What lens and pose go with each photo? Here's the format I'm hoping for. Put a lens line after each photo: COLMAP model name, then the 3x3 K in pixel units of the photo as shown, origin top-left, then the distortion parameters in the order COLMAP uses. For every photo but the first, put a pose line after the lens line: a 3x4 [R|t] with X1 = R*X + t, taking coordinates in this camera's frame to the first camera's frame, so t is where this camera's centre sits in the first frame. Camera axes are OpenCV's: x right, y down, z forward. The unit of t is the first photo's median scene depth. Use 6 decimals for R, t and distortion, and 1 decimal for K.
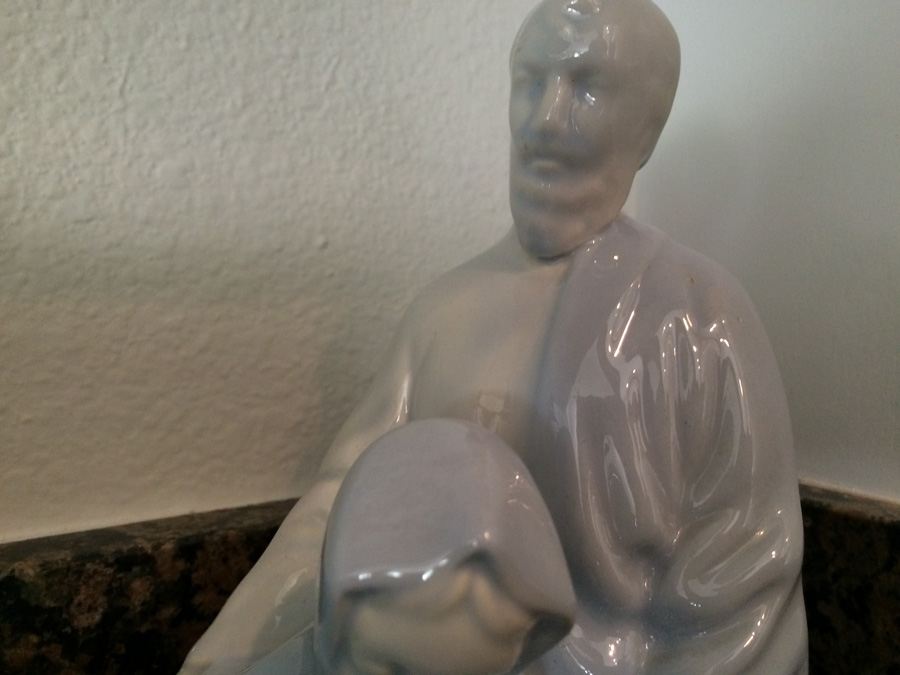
lens RADIAL K [[772.2, 0, 448.4], [0, 772.2, 338.5], [0, 0, 1]] dist [0.054261, -0.101772]
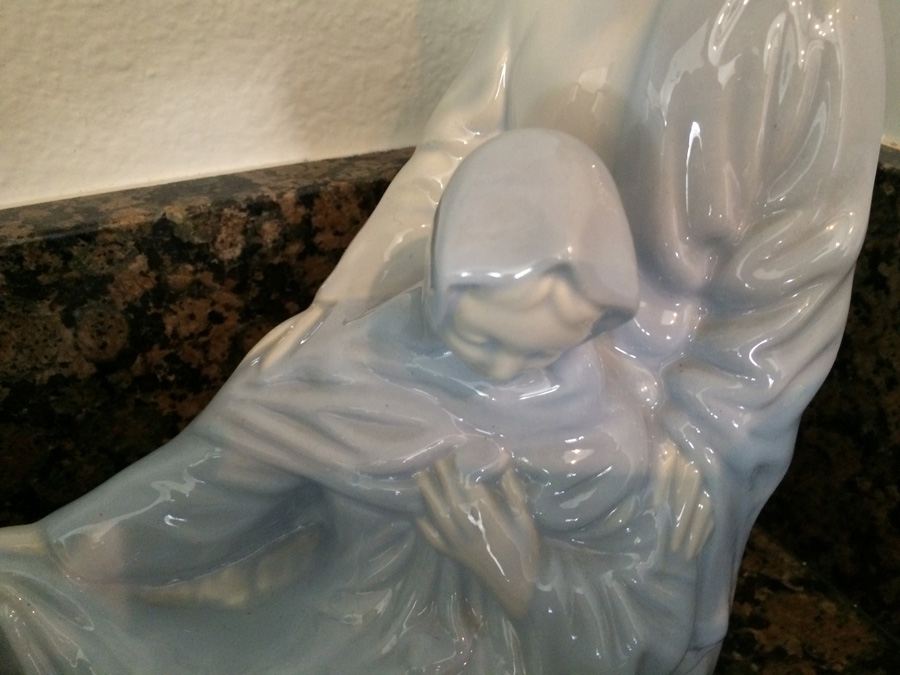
lens RADIAL K [[772.2, 0, 451.7], [0, 772.2, 315.1], [0, 0, 1]] dist [0.054261, -0.101772]
pose [[0.993493, 0.063815, -0.094332, -0.006414], [-0.013401, 0.888023, 0.459604, -0.107238], [0.113099, -0.455350, 0.883100, -0.059764]]
